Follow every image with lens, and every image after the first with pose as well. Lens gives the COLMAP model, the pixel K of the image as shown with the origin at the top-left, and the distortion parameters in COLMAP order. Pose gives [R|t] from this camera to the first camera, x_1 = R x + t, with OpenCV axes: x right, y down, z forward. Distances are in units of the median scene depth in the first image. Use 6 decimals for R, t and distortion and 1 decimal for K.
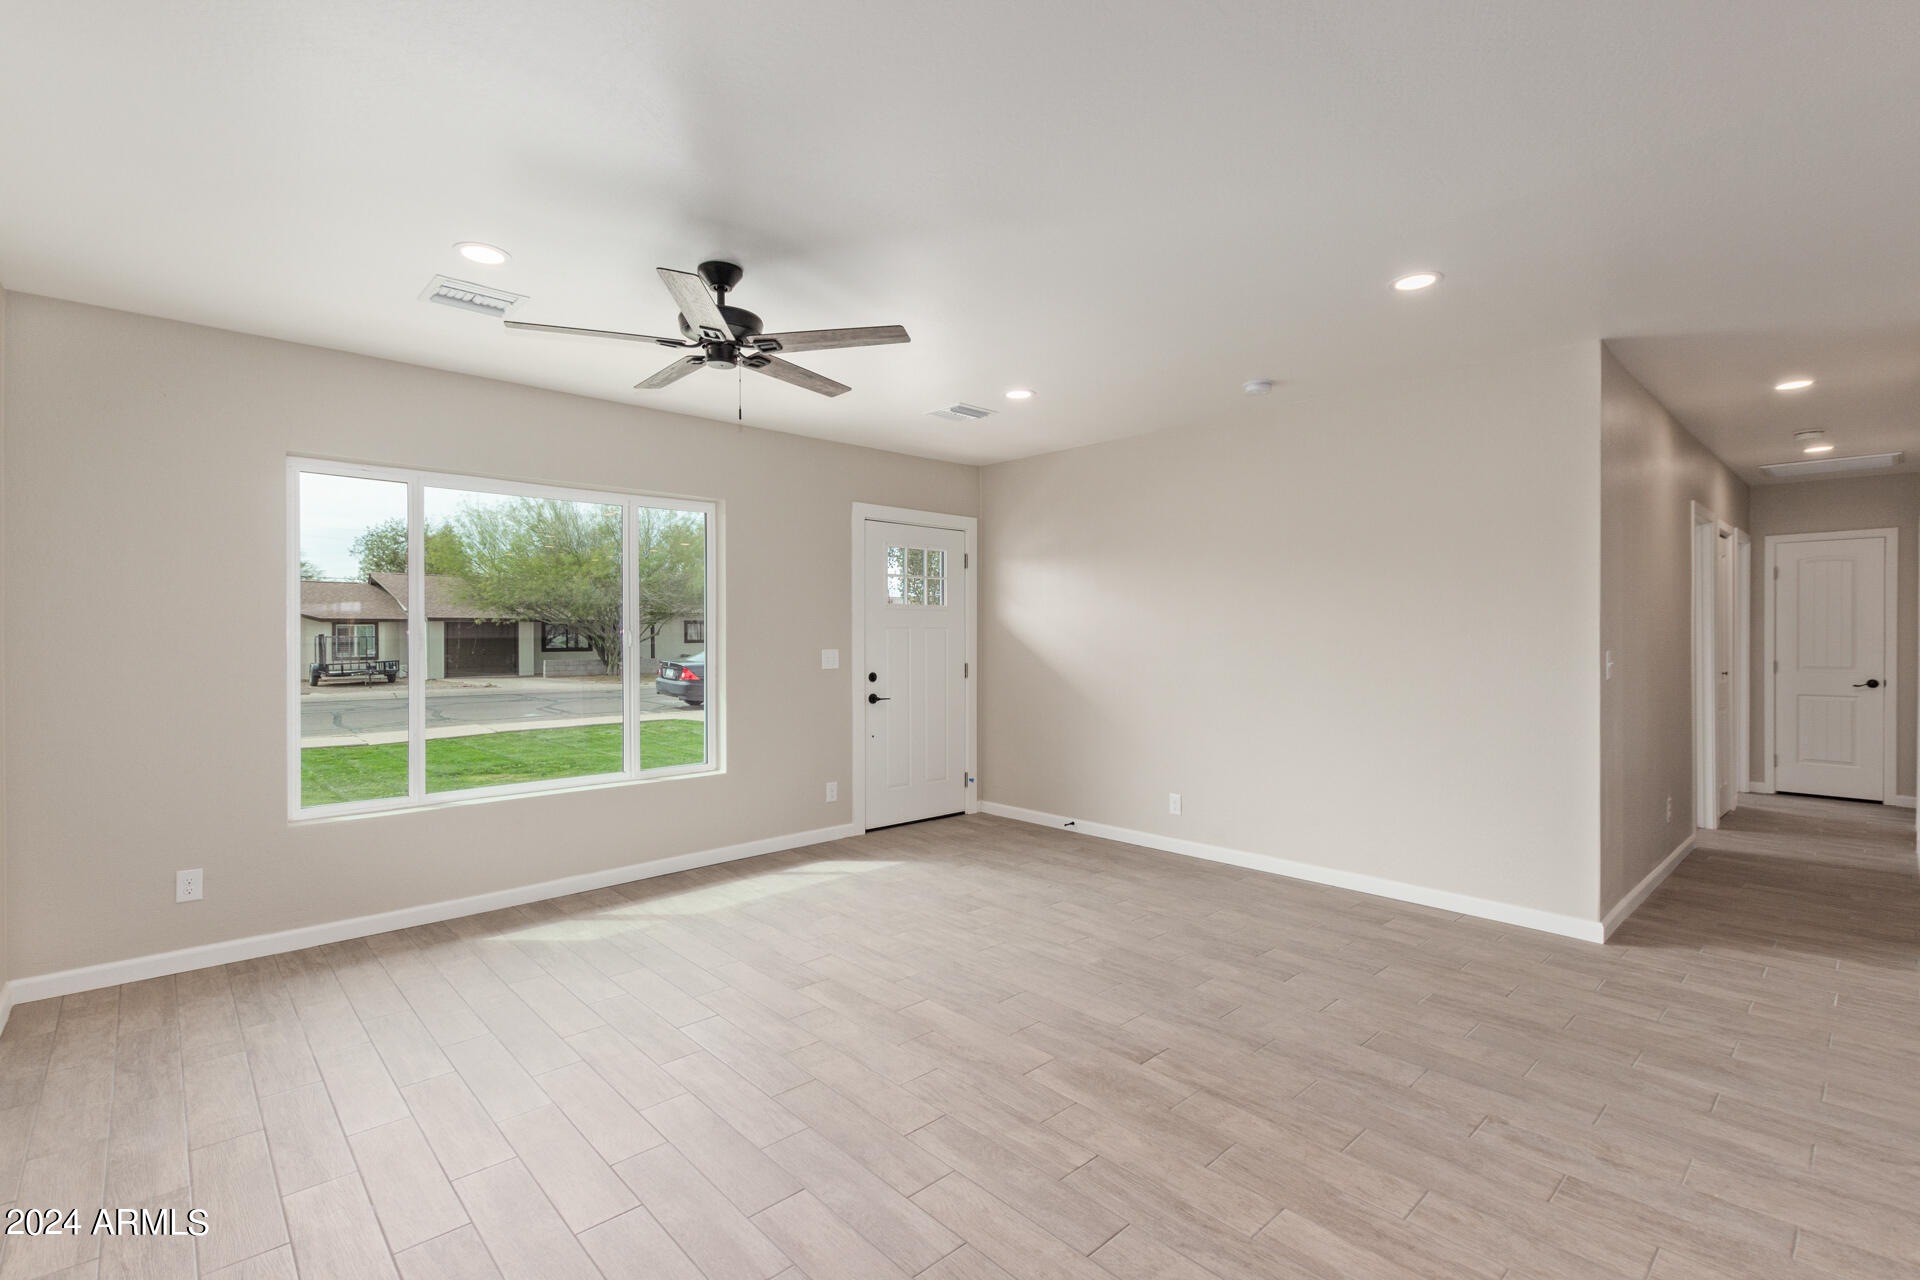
lens RADIAL K [[875.4, 0, 931.8], [0, 875.4, 659.7], [0, 0, 1]] dist [0.000351, -0.000693]
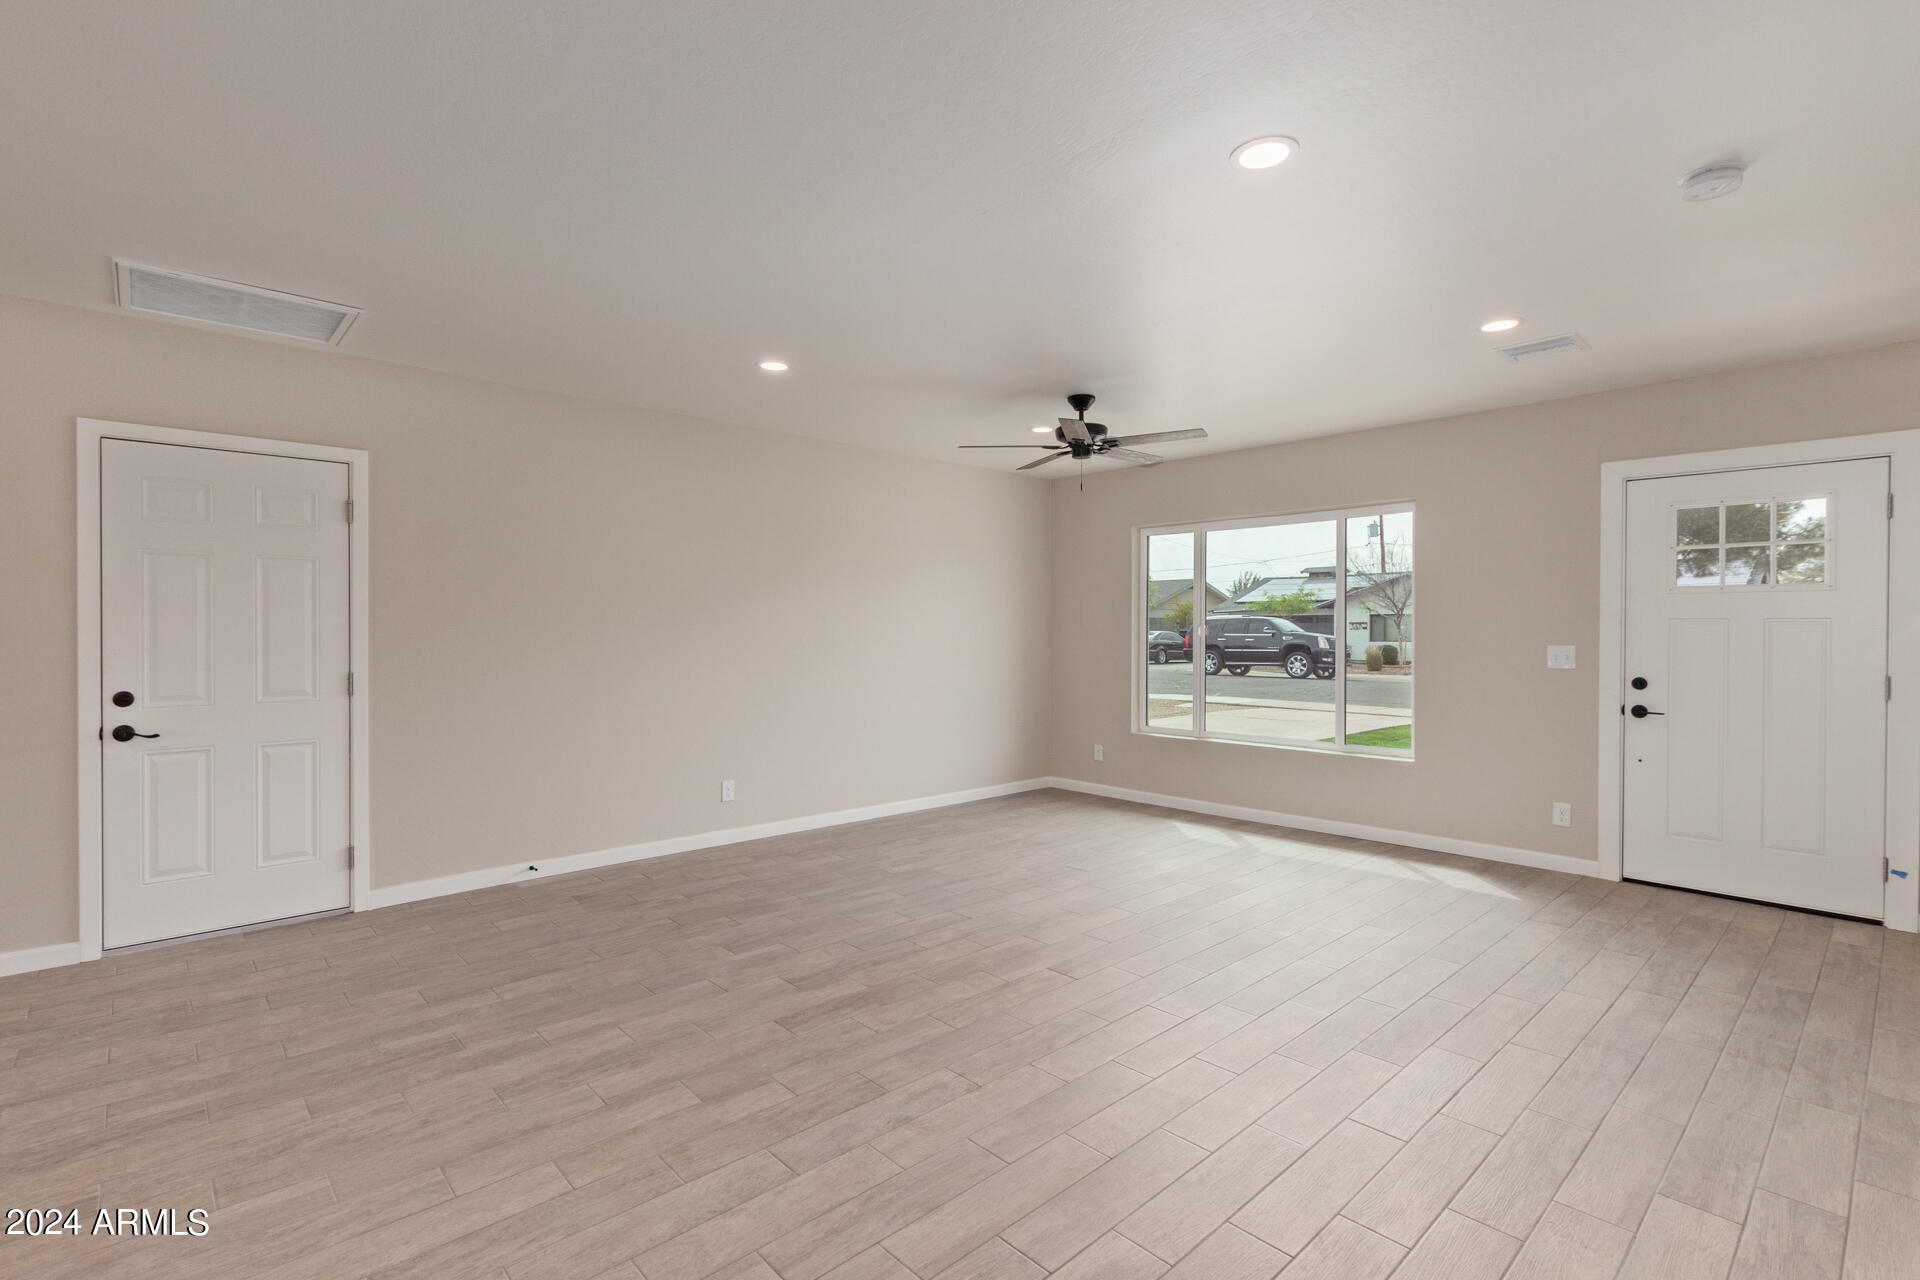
lens RADIAL K [[875.4, 0, 960.9], [0, 875.4, 632.0], [0, 0, 1]] dist [0.000351, -0.000693]
pose [[0.018022, 0.005580, -0.999822, 0.849453], [-0.028951, 0.999568, 0.005057, -0.014270], [0.999418, 0.028855, 0.018176, 0.476449]]
